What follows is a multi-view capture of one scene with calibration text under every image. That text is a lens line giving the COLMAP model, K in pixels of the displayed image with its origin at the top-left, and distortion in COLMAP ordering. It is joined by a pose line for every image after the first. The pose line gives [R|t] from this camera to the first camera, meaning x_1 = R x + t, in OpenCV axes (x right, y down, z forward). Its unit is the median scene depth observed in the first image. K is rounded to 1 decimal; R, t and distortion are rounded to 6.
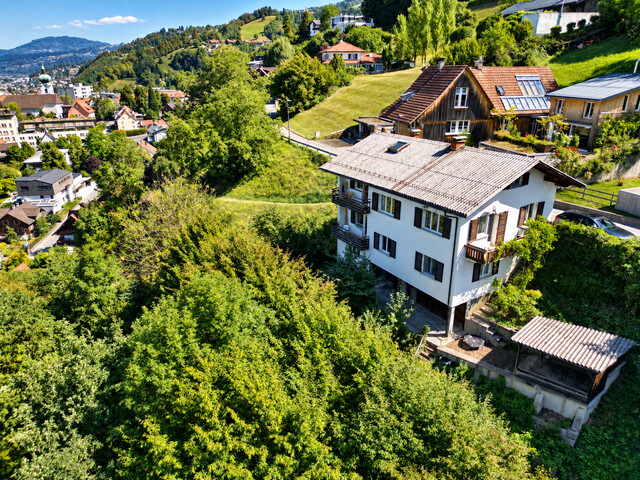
lens RADIAL K [[454.6, 0, 320.0], [0, 454.6, 240.0], [0, 0, 1]] dist [0.048945, -0.048207]
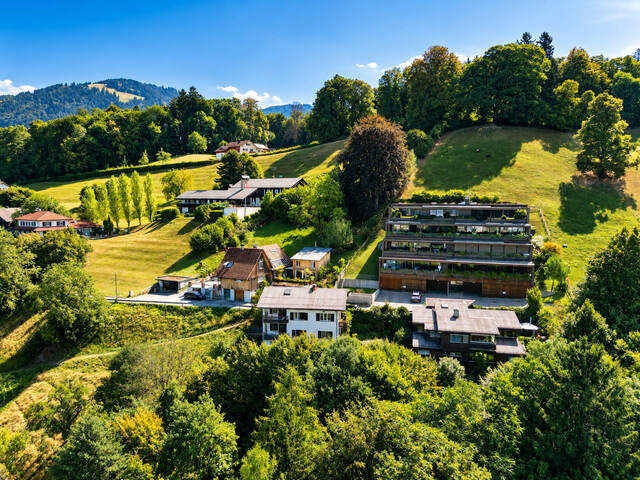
lens RADIAL K [[454.6, 0, 320.0], [0, 454.6, 240.0], [0, 0, 1]] dist [0.048945, -0.048207]
pose [[0.636389, -0.060077, 0.769026, -1.535318], [0.267852, 0.952138, -0.147272, -0.072481], [-0.723370, 0.299707, 0.622021, -0.655822]]
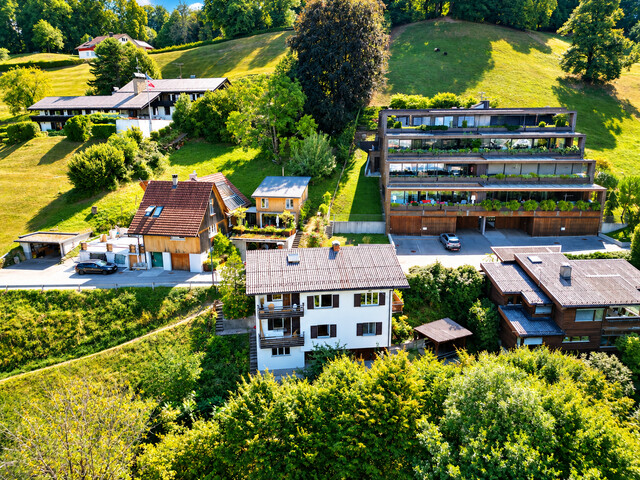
lens RADIAL K [[454.6, 0, 320.0], [0, 454.6, 240.0], [0, 0, 1]] dist [0.048945, -0.048207]
pose [[0.417243, -0.218293, 0.882188, -0.947157], [0.325178, 0.942316, 0.079374, -0.339472], [-0.848627, 0.253750, 0.464159, 0.338883]]
